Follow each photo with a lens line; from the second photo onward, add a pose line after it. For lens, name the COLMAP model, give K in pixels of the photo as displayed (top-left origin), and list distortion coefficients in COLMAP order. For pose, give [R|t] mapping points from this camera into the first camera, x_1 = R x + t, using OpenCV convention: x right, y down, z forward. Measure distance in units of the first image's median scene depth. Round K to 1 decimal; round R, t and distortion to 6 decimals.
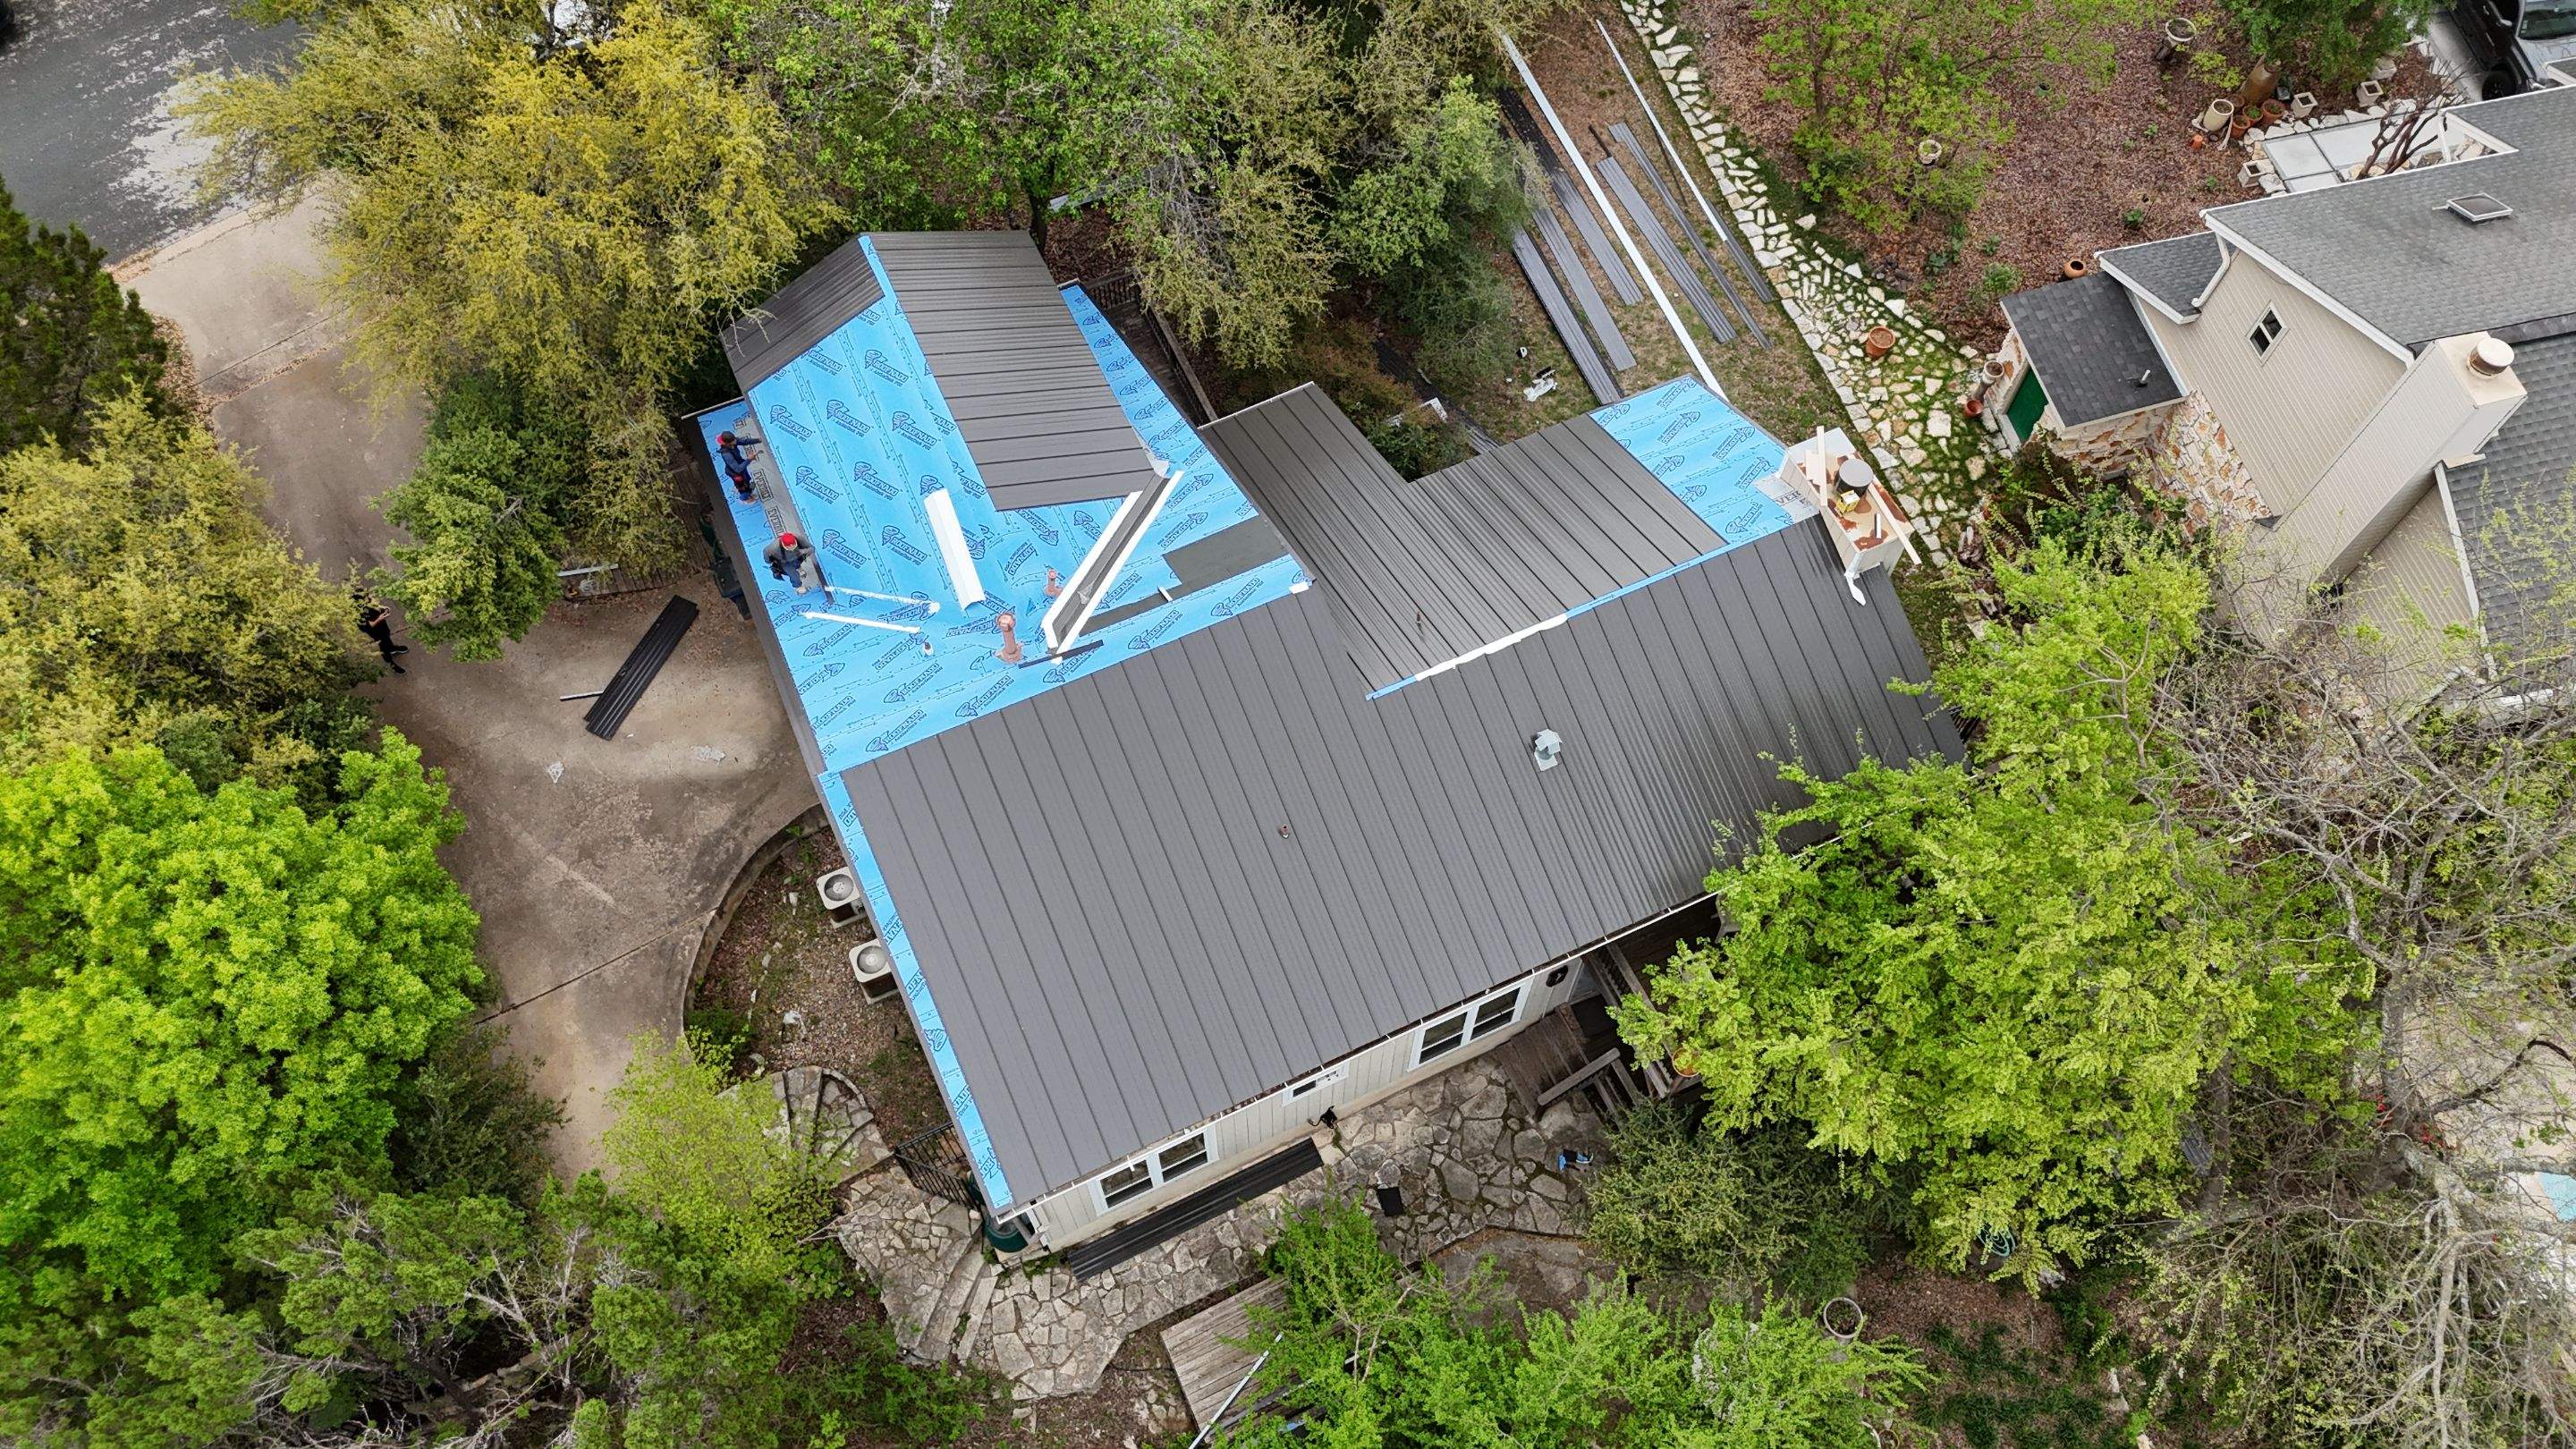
lens RADIAL K [[1912.8, 0, 1291.1], [0, 1912.8, 714.0], [0, 0, 1]] dist [0.050794, -0.002493]
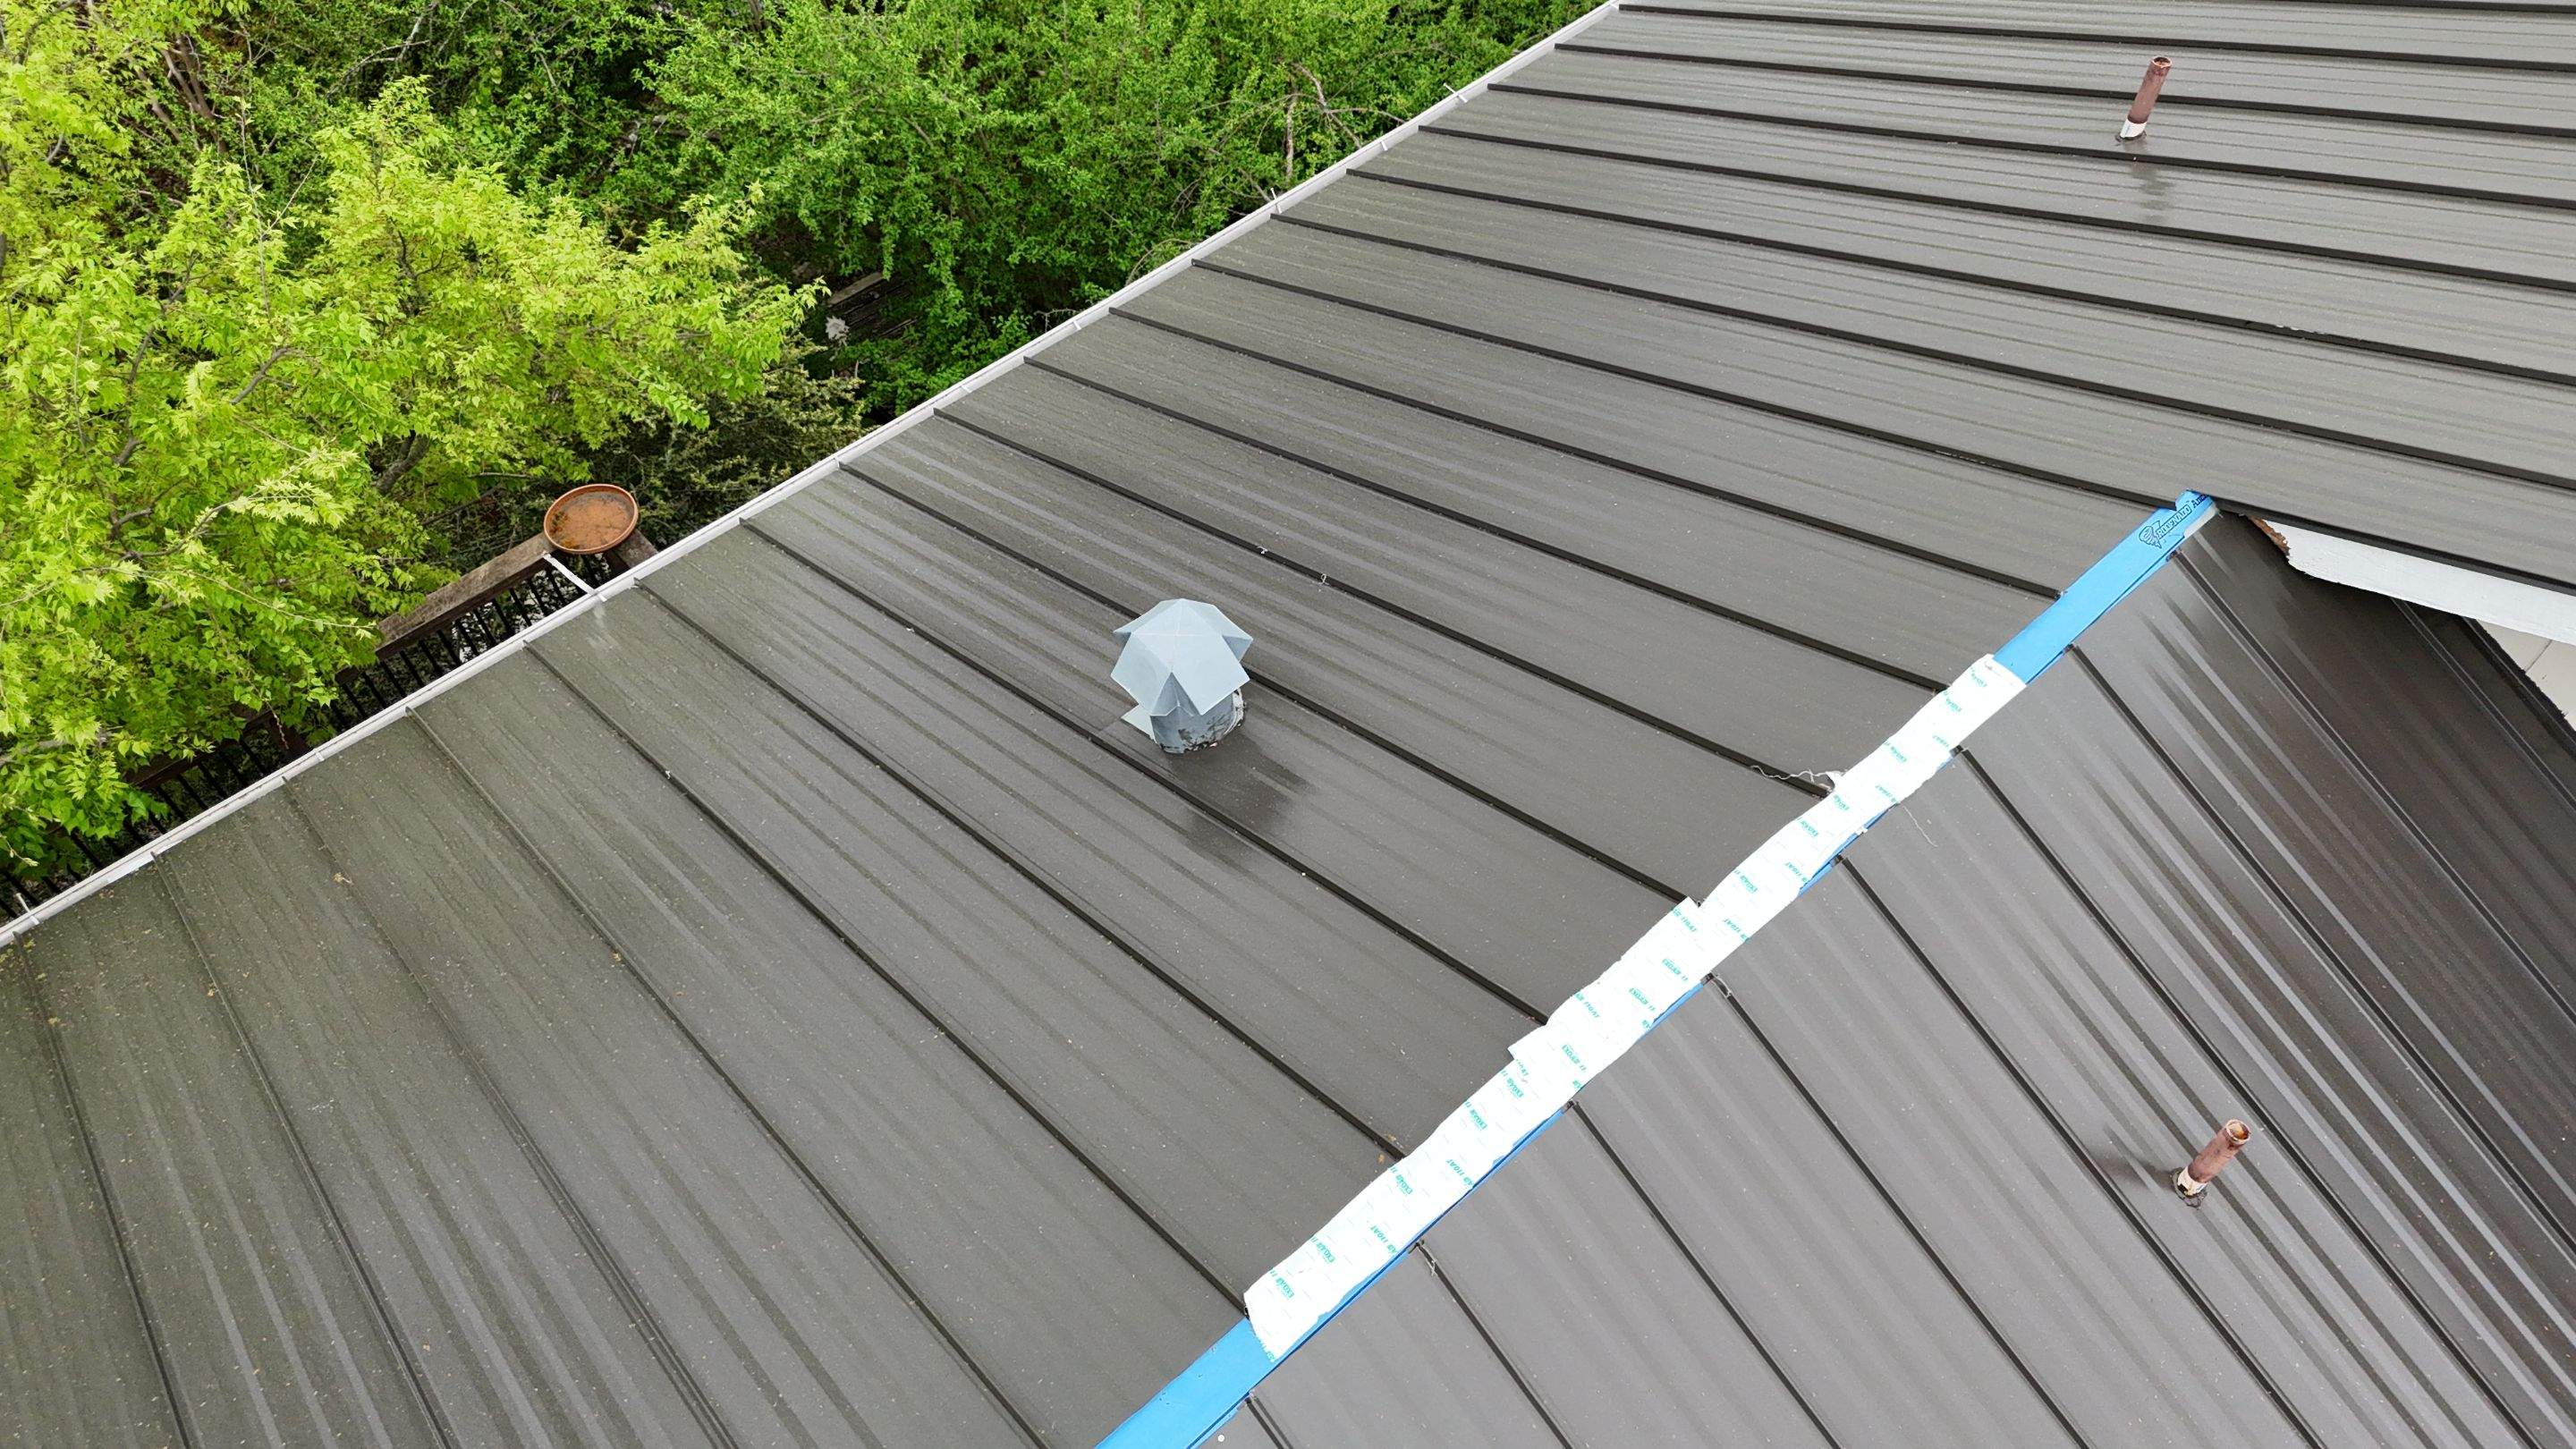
lens RADIAL K [[1885.5, 0, 1288.0], [0, 1885.5, 724.5], [0, 0, 1]] dist [0.076653, -0.069668]
pose [[-0.957027, 0.244175, -0.156456, 0.109693], [-0.246585, -0.401224, 0.882165, -0.110121], [0.152629, 0.882835, 0.444192, 0.650423]]
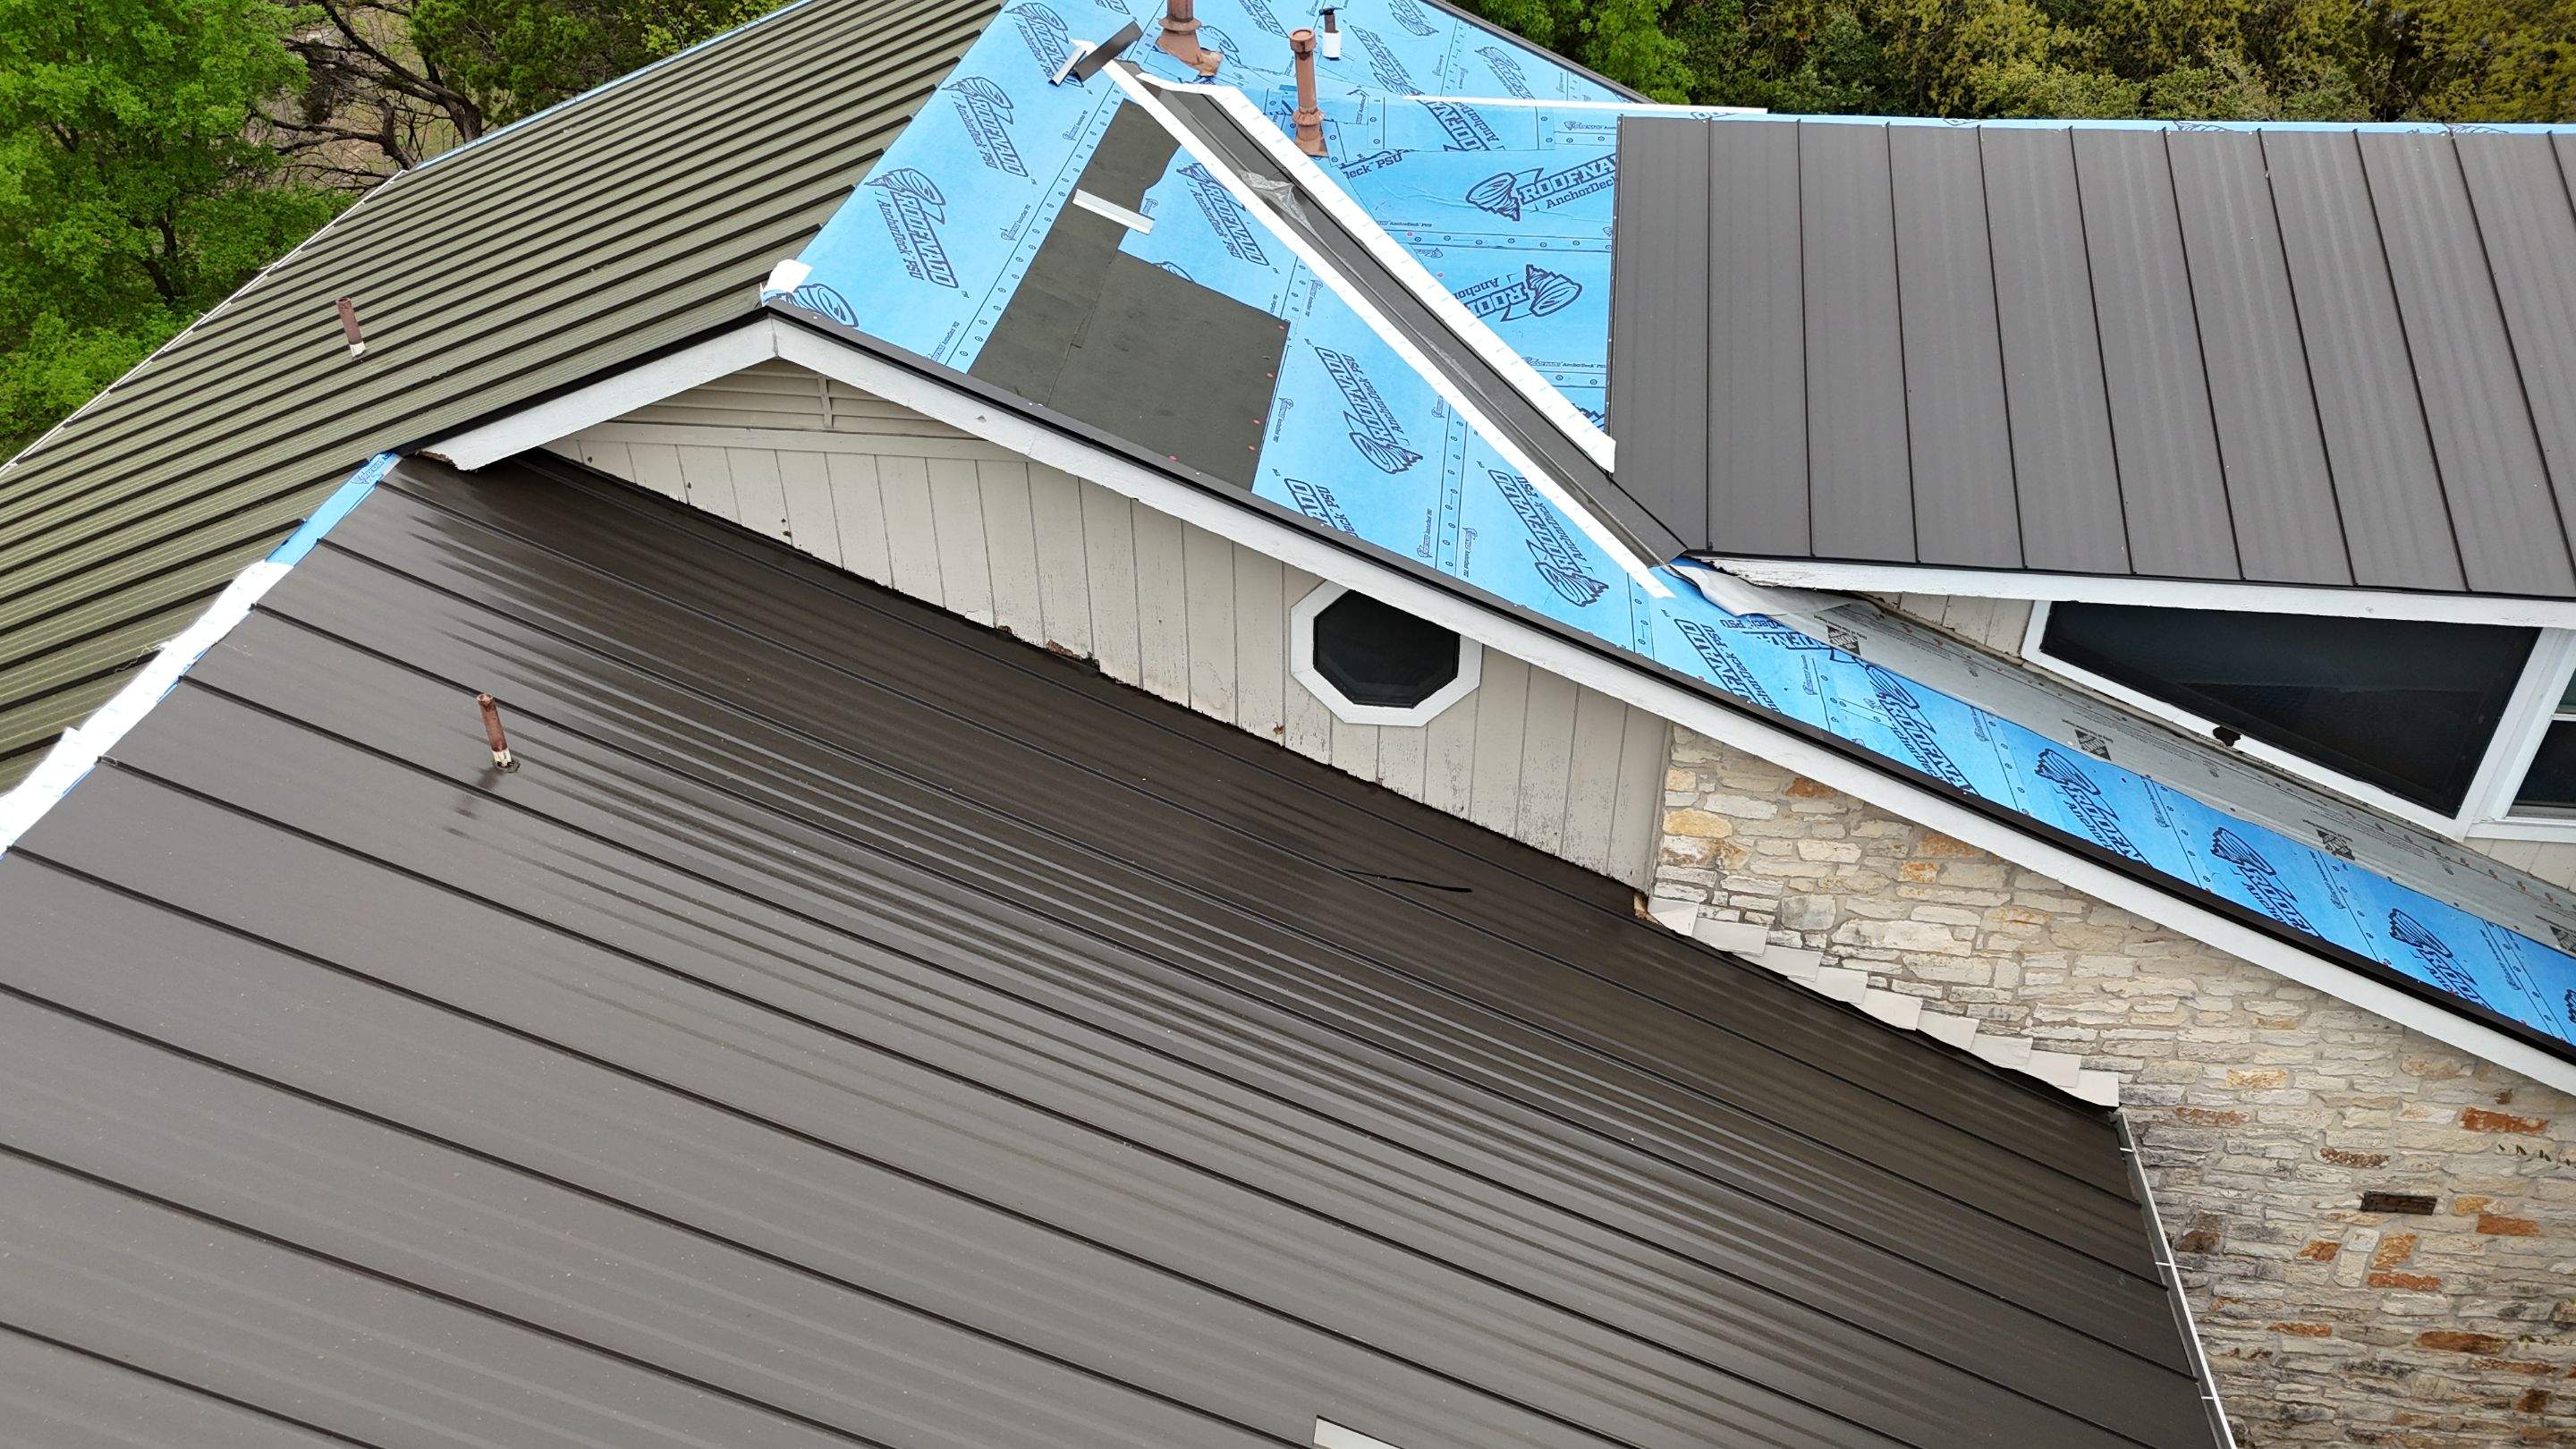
lens RADIAL K [[1885.5, 0, 1288.0], [0, 1885.5, 724.5], [0, 0, 1]] dist [0.076653, -0.069668]
pose [[-0.526866, 0.505713, -0.683130, 0.127712], [-0.747404, 0.107053, 0.655688, -0.202808], [0.404721, 0.856034, 0.321569, 0.701512]]
